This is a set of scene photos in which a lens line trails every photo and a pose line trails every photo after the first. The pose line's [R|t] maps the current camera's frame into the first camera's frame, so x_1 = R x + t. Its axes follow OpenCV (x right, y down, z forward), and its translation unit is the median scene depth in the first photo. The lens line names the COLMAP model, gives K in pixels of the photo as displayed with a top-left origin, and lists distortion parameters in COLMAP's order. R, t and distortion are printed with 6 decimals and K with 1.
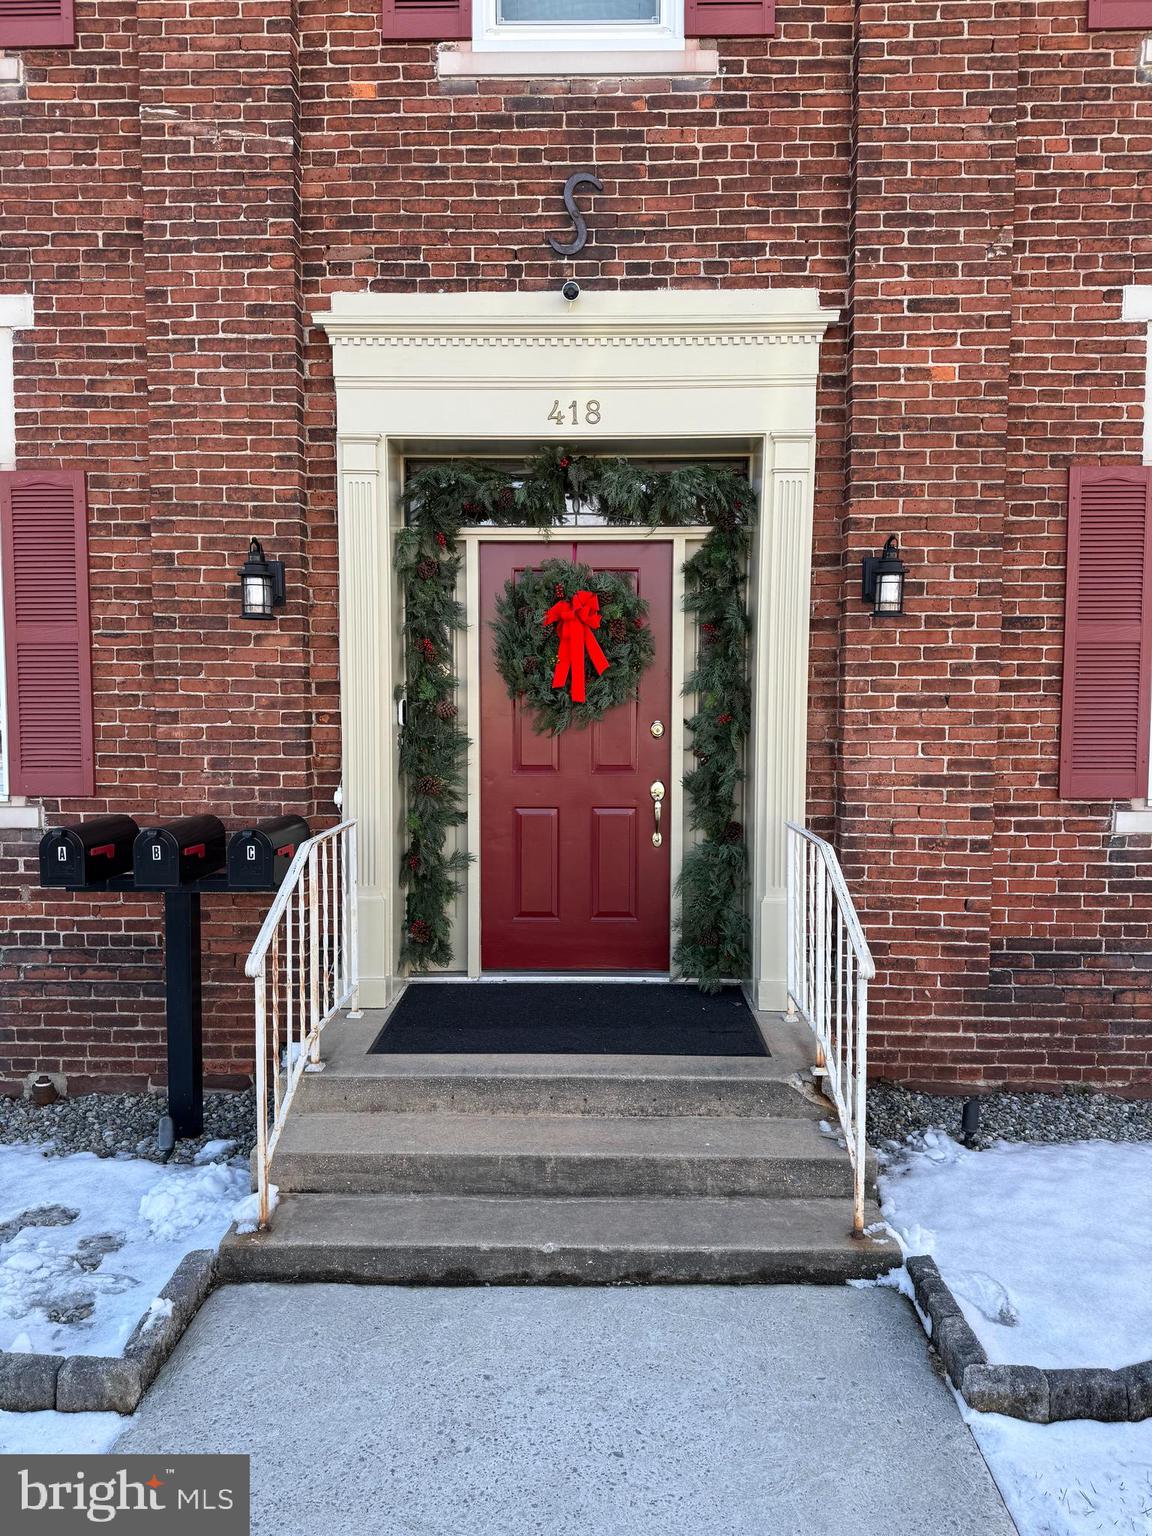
lens RADIAL K [[1085.2, 0, 571.1], [0, 1085.2, 782.2], [0, 0, 1]] dist [0.020731, -0.023978]
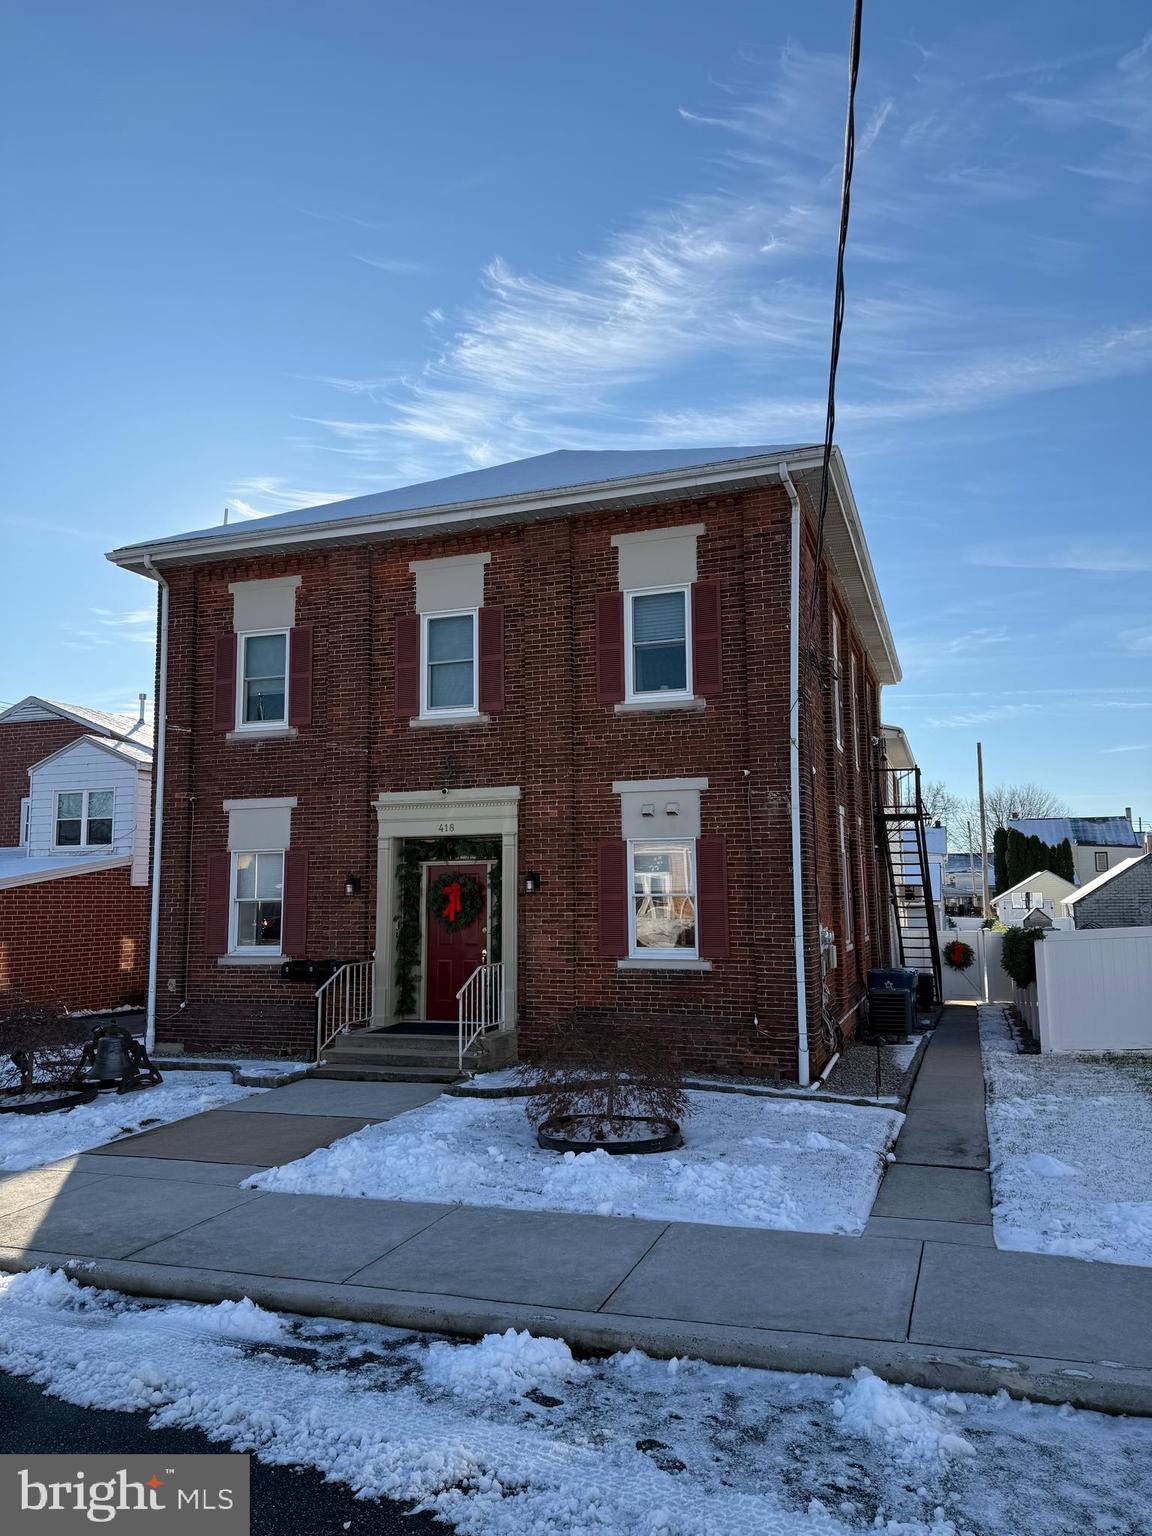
lens RADIAL K [[1085.2, 0, 582.8], [0, 1085.2, 764.4], [0, 0, 1]] dist [0.020731, -0.023978]
pose [[0.950974, -0.049316, -0.305313, 1.326411], [-0.013304, 0.979768, -0.199695, 0.094912], [0.308984, 0.193967, 0.931078, -1.794777]]
